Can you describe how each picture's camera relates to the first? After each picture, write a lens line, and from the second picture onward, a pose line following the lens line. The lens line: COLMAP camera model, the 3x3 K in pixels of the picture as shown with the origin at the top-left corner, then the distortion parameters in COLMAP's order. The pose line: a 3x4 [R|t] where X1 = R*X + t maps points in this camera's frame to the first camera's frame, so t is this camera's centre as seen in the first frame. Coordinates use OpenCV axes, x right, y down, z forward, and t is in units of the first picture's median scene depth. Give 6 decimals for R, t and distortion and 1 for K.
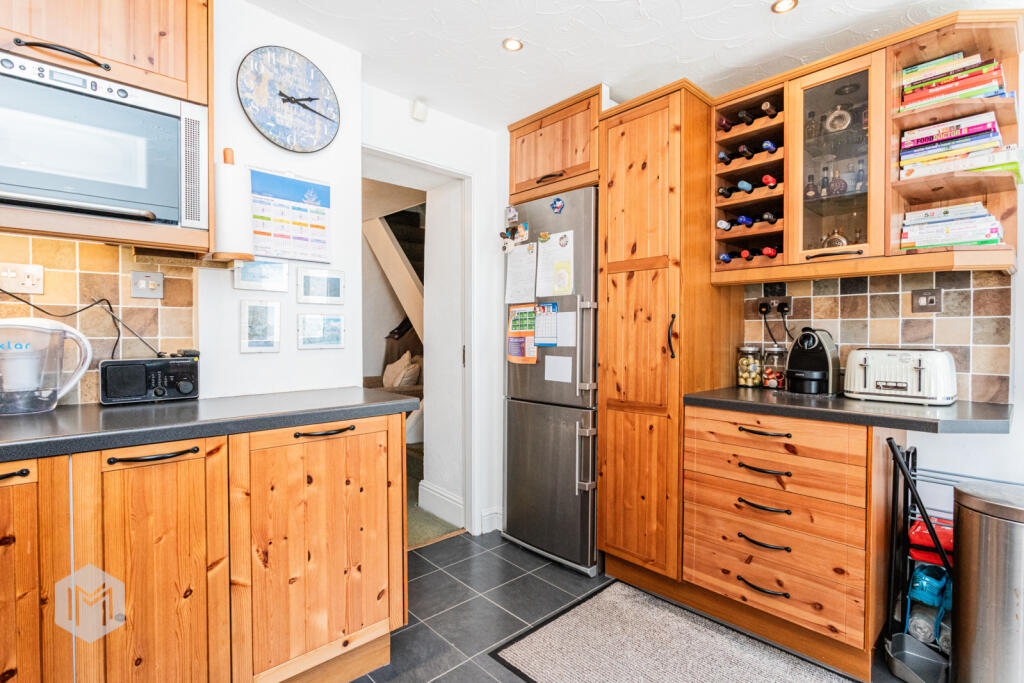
lens RADIAL K [[488.0, 0, 512.0], [0, 488.0, 341.5], [0, 0, 1]] dist [-0.003728, 0.000144]
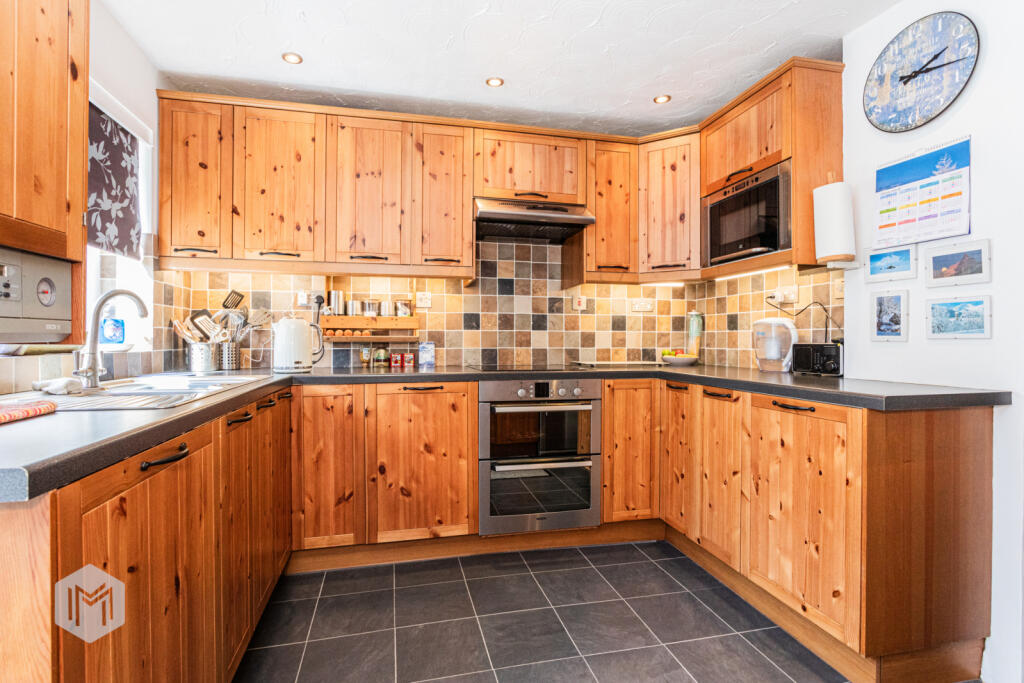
lens RADIAL K [[488.0, 0, 512.0], [0, 488.0, 341.5], [0, 0, 1]] dist [-0.003728, 0.000144]
pose [[-0.486660, 0.004603, -0.873579, 0.787551], [-0.014108, 0.999814, 0.013127, 0.021719], [0.873478, 0.018713, -0.486504, 0.819446]]
